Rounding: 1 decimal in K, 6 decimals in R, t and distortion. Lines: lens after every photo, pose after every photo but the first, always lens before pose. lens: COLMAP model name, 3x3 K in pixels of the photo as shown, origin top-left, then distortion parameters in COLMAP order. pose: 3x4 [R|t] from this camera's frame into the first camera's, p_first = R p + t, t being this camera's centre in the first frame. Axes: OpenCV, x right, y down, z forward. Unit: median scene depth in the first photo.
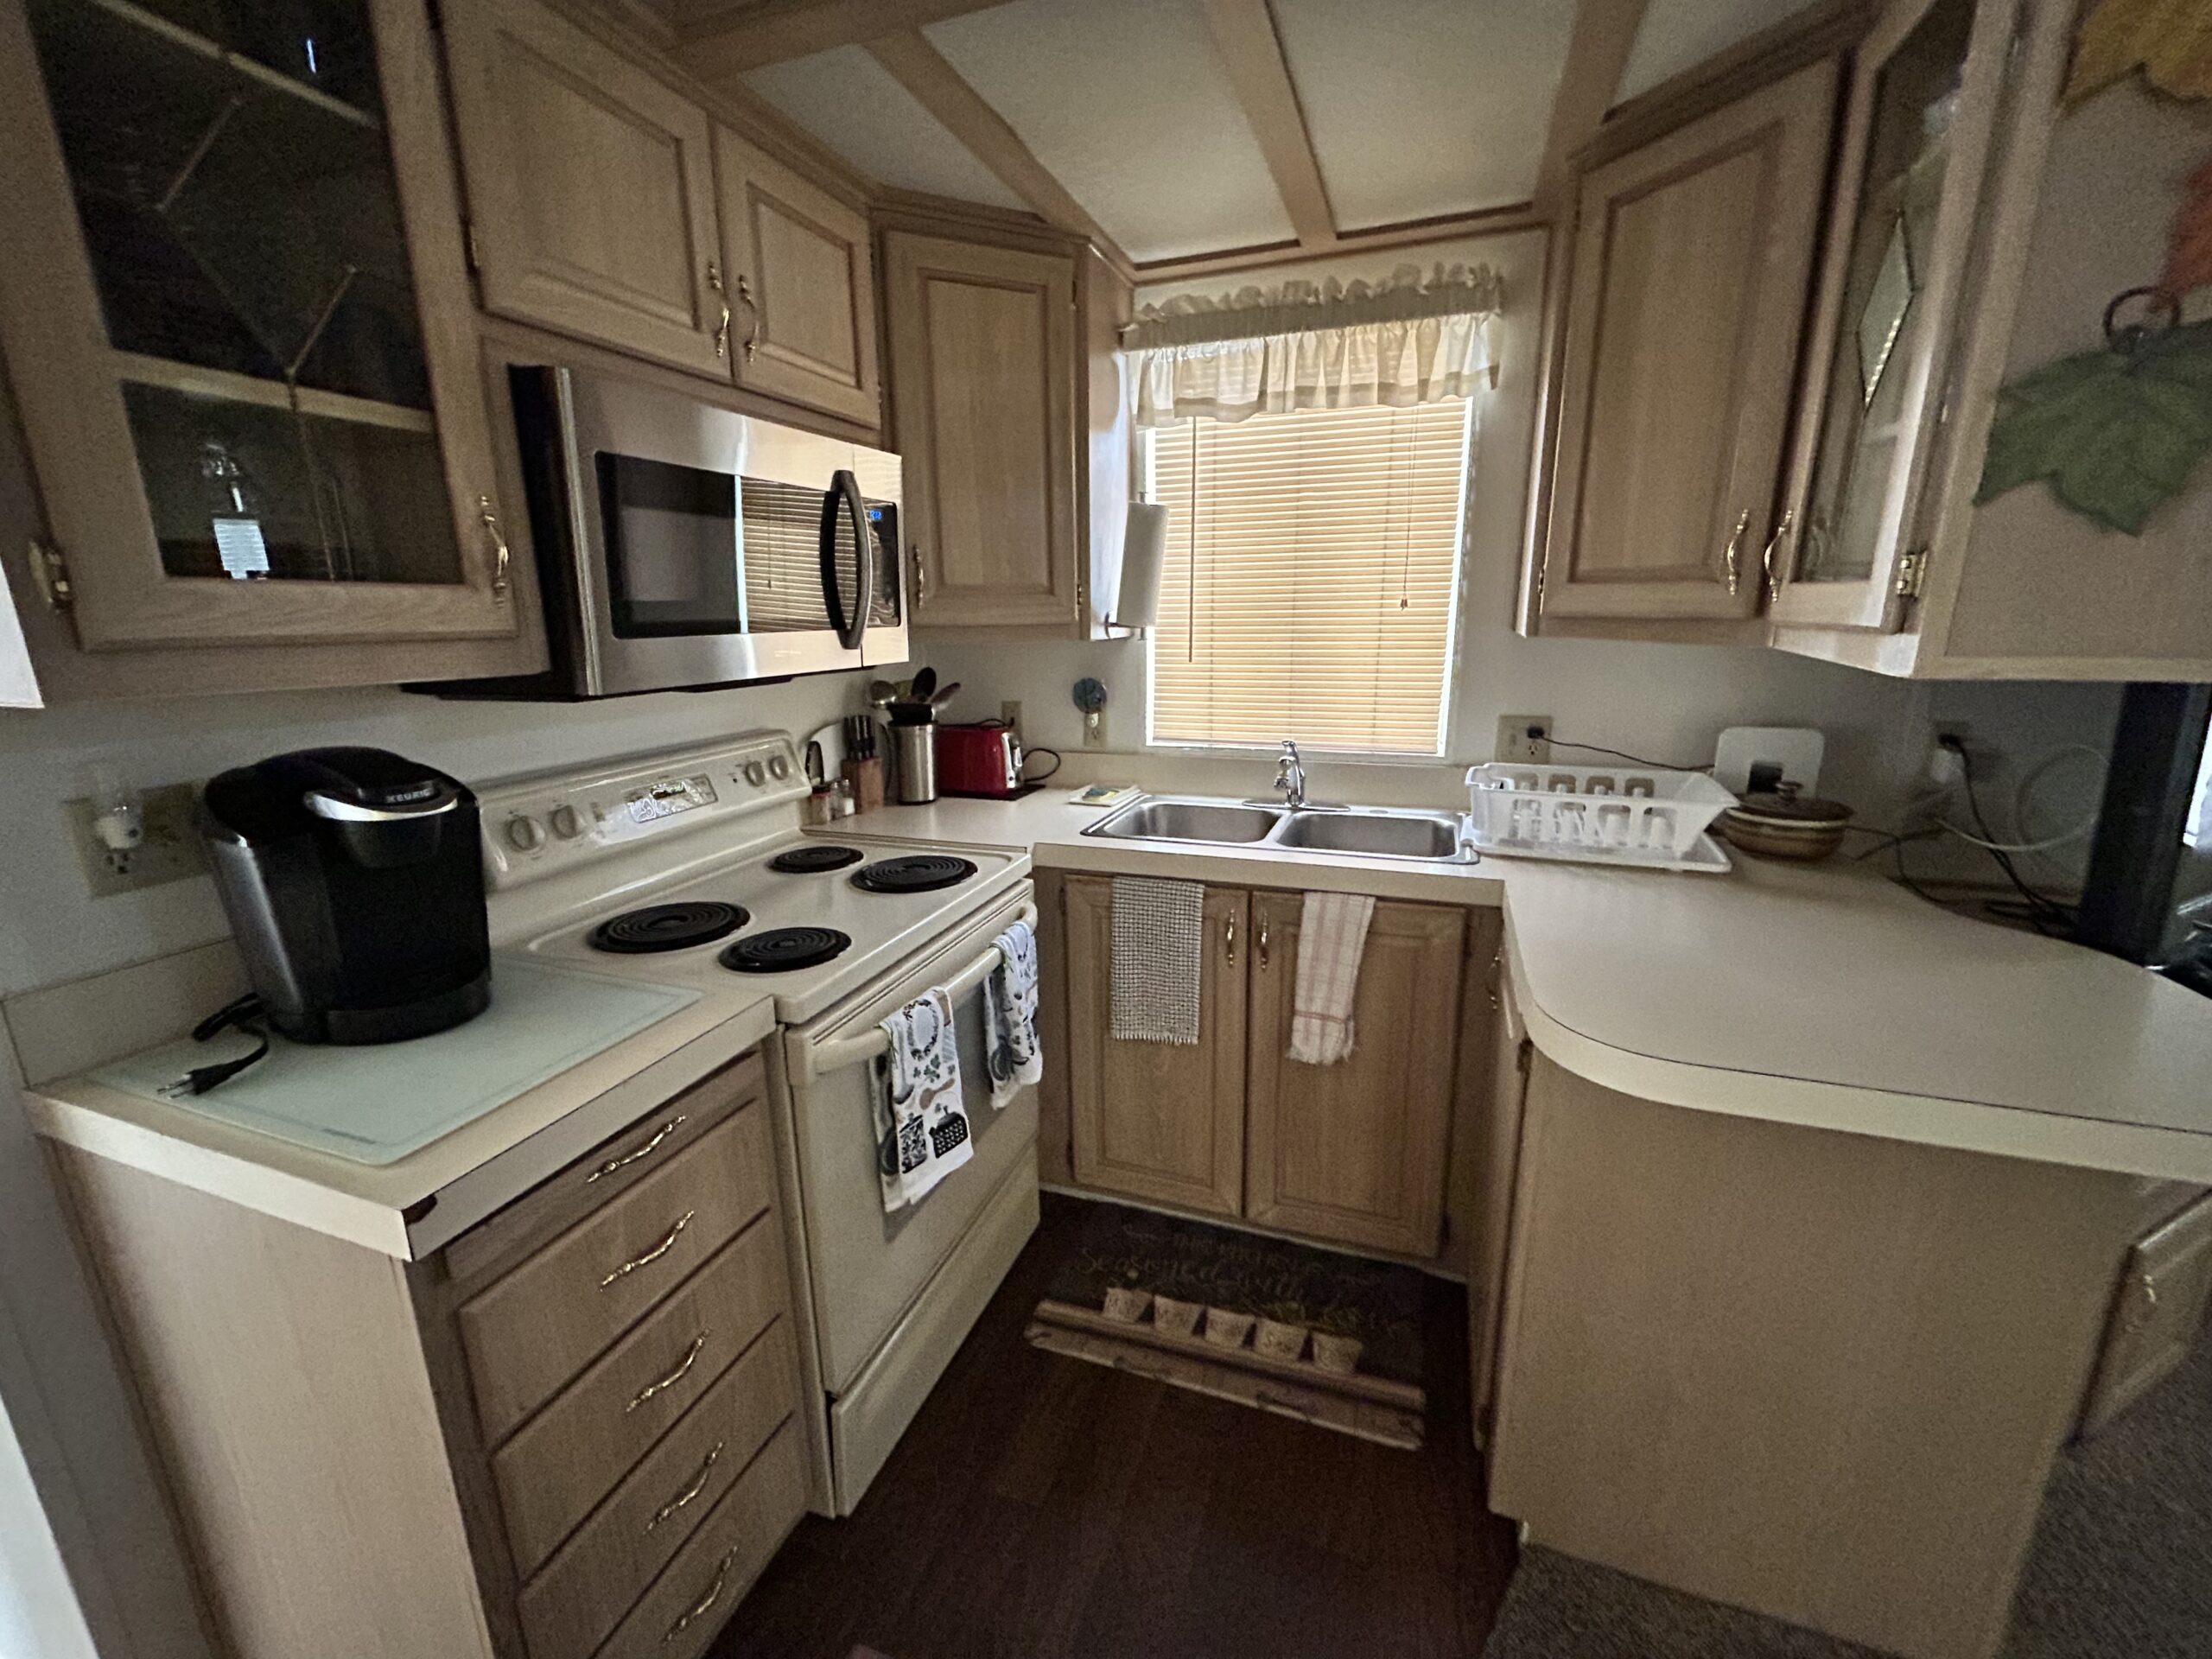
lens RADIAL K [[898.0, 0, 1102.6], [0, 898.0, 824.7], [0, 0, 1]] dist [-0.000878, -0.000465]
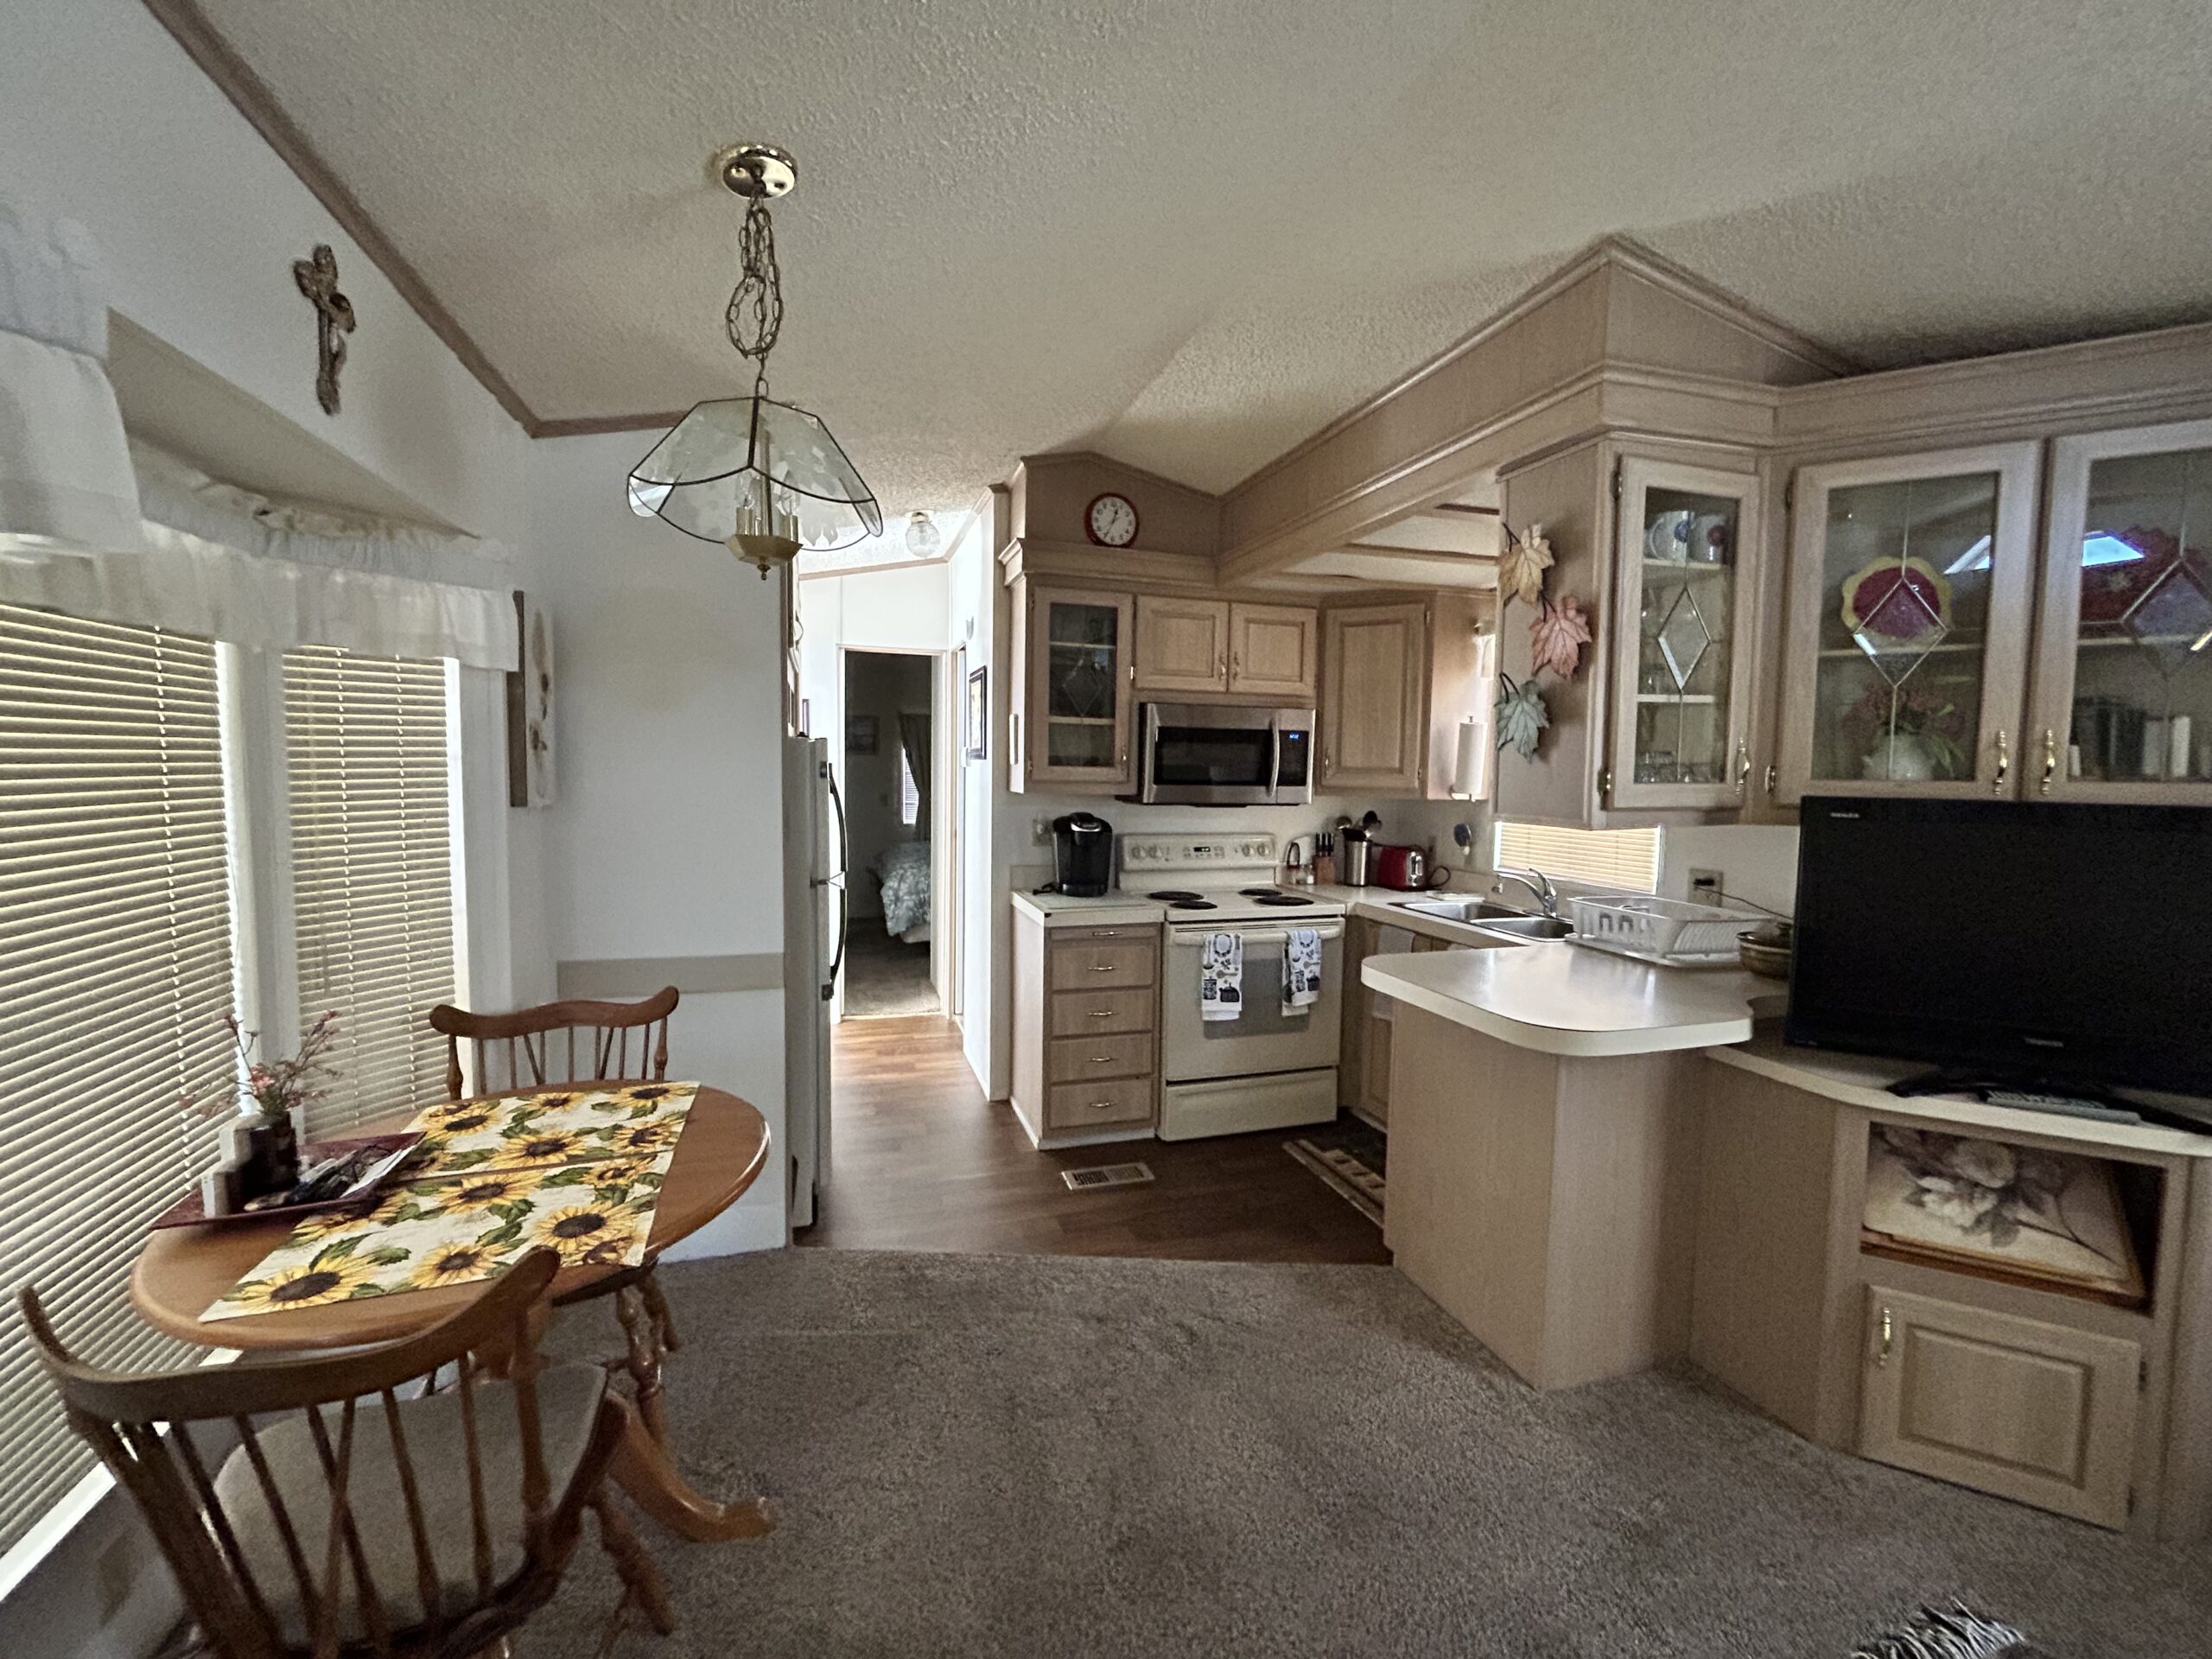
lens RADIAL K [[898.0, 0, 1102.6], [0, 898.0, 824.7], [0, 0, 1]] dist [-0.000878, -0.000465]
pose [[0.609300, 0.072157, -0.789650, 1.275288], [-0.208085, 0.975500, -0.071421, 0.127482], [0.765150, 0.207831, 0.609387, -0.687531]]
